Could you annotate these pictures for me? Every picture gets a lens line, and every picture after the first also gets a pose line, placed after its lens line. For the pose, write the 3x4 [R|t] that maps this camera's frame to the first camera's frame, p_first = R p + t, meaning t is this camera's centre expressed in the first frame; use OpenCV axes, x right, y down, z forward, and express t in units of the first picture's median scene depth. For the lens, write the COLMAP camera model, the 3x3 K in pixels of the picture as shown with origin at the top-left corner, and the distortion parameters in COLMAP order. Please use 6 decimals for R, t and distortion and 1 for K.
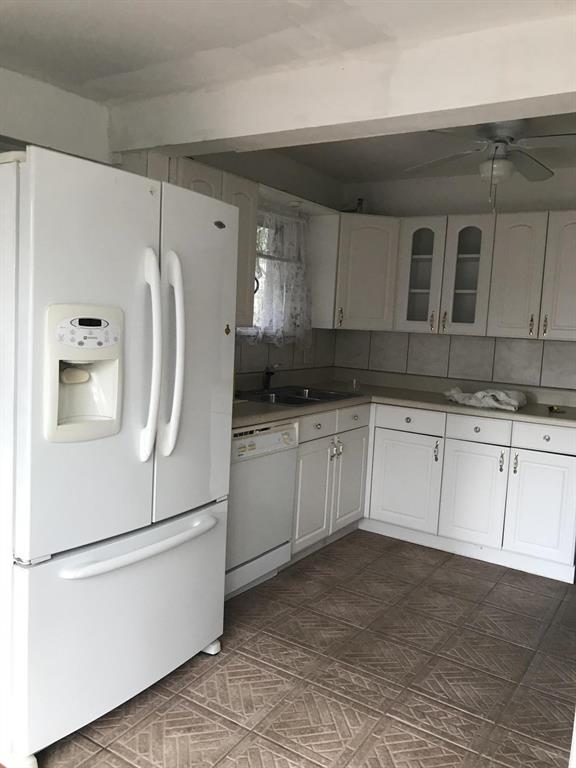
lens RADIAL K [[634.1, 0, 286.9], [0, 634.1, 377.2], [0, 0, 1]] dist [0.050046, -0.053188]
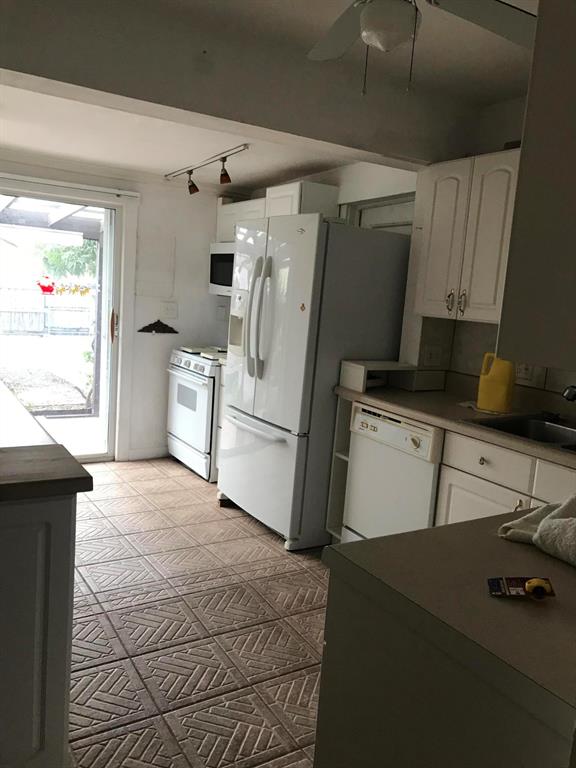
lens RADIAL K [[634.1, 0, 293.3], [0, 634.1, 383.3], [0, 0, 1]] dist [0.050046, -0.053188]
pose [[-0.418699, 0.049814, -0.906758, 1.352905], [-0.177995, 0.974625, 0.135733, -0.115004], [0.890510, 0.218230, -0.399208, 1.851102]]
